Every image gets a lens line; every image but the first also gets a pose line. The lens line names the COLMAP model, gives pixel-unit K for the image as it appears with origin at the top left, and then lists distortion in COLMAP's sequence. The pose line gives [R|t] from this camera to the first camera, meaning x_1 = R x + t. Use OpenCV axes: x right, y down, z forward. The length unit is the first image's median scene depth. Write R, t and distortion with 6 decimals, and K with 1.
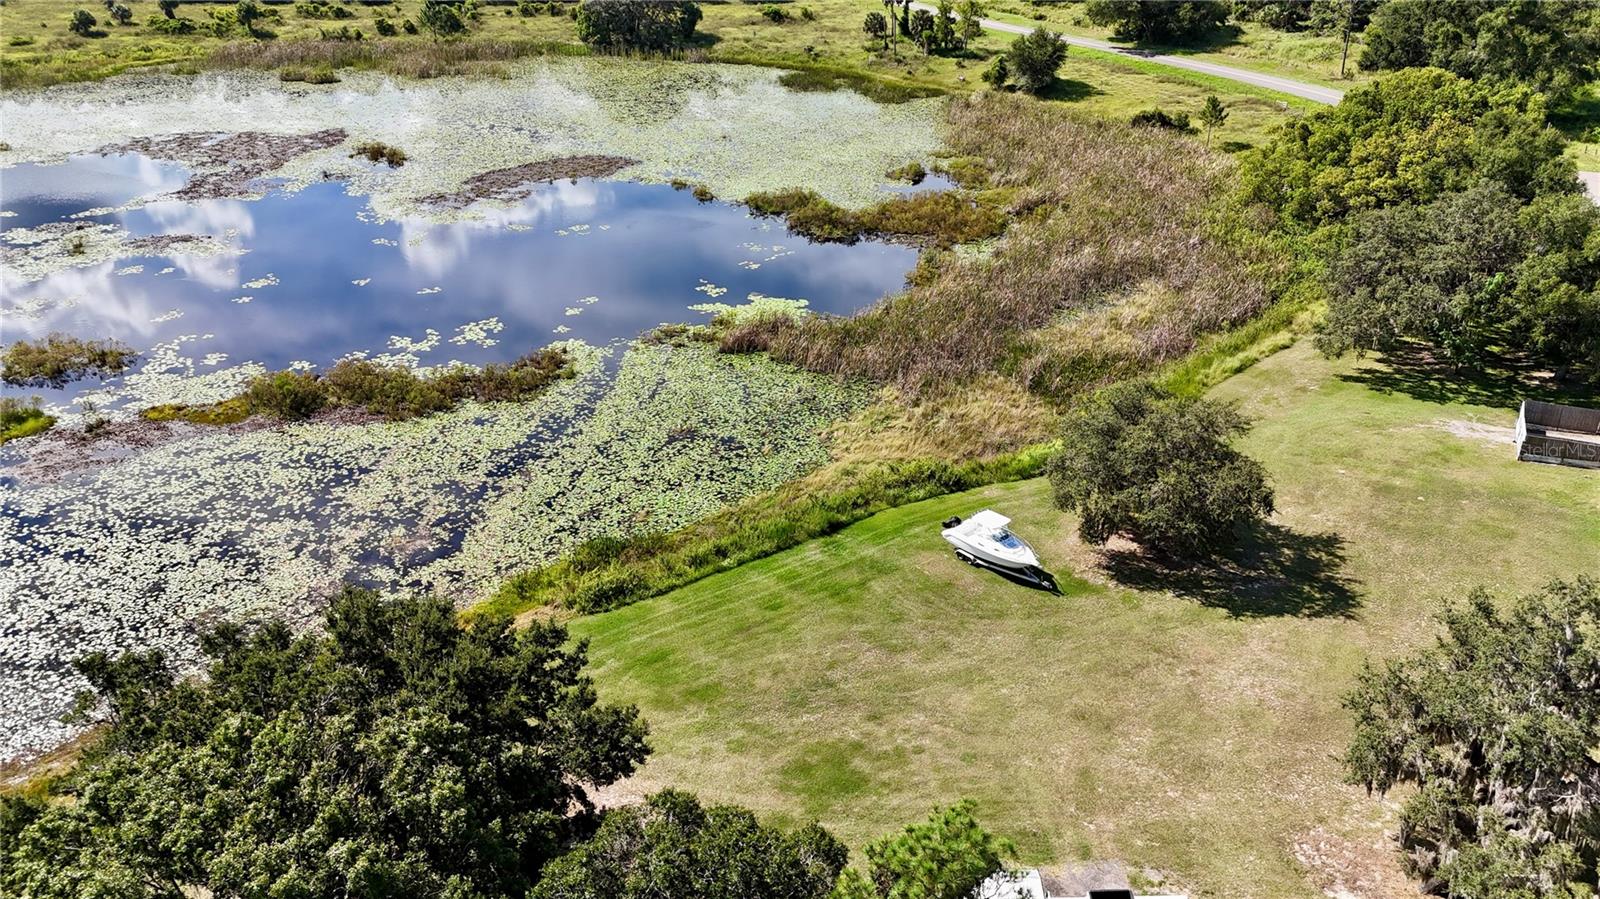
lens RADIAL K [[1170.2, 0, 800.0], [0, 1170.2, 449.5], [0, 0, 1]] dist [0.087388, -0.084579]
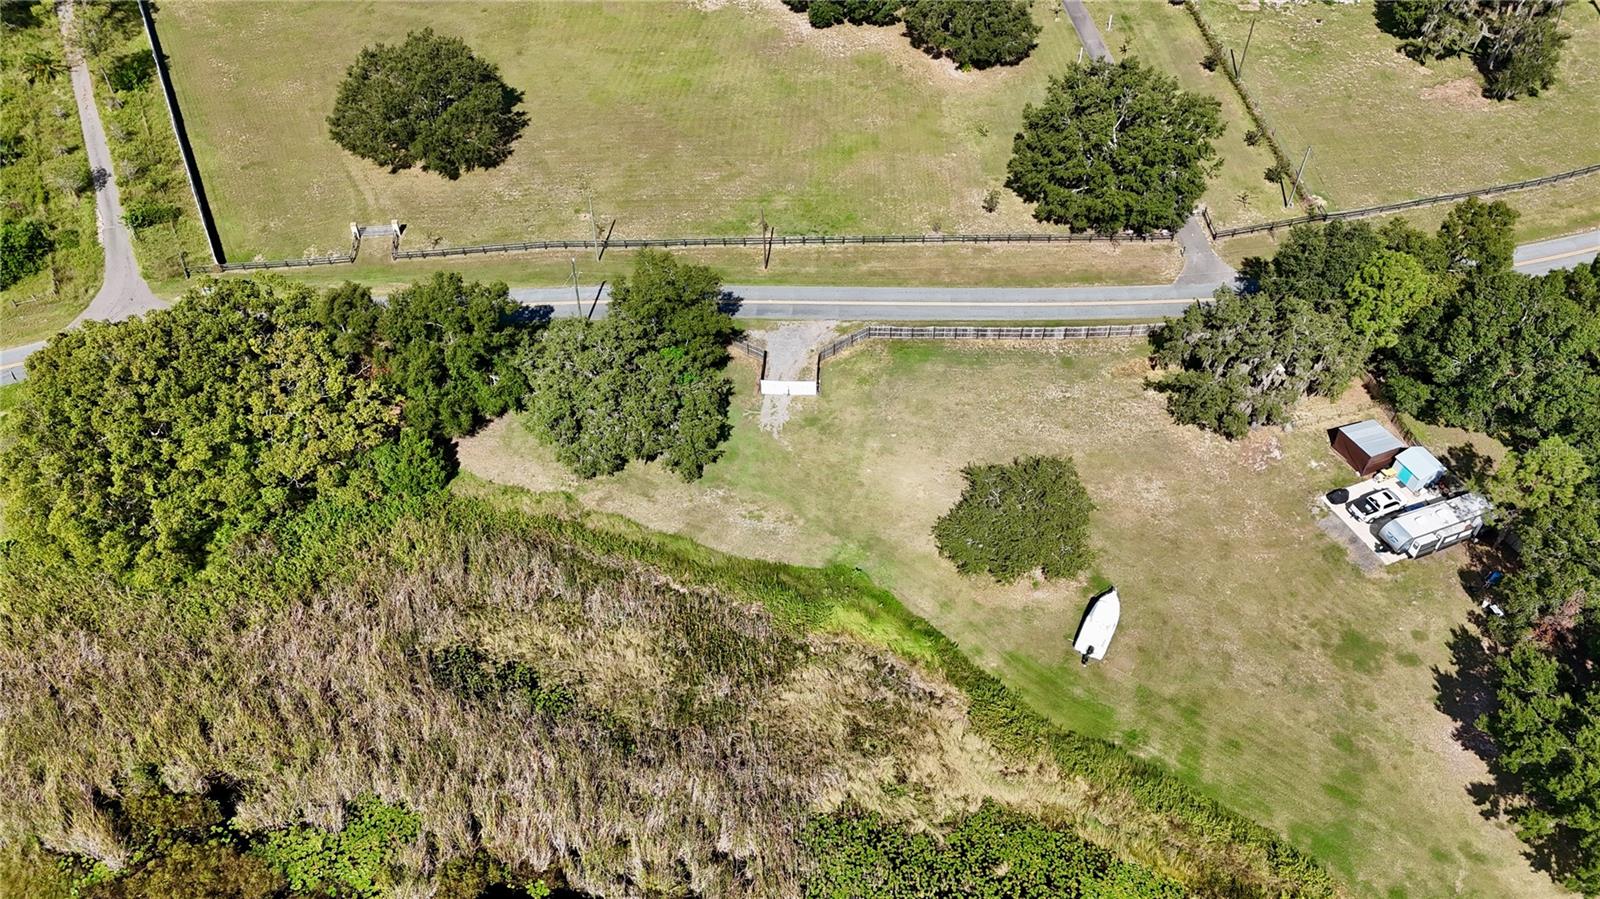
lens RADIAL K [[1177.8, 0, 796.0], [0, 1177.8, 441.3], [0, 0, 1]] dist [0.080511, -0.078055]
pose [[-0.409042, -0.628579, 0.661493, -0.312410], [0.430369, 0.506336, 0.747266, -0.797675], [-0.804653, 0.590349, 0.063408, 0.685372]]
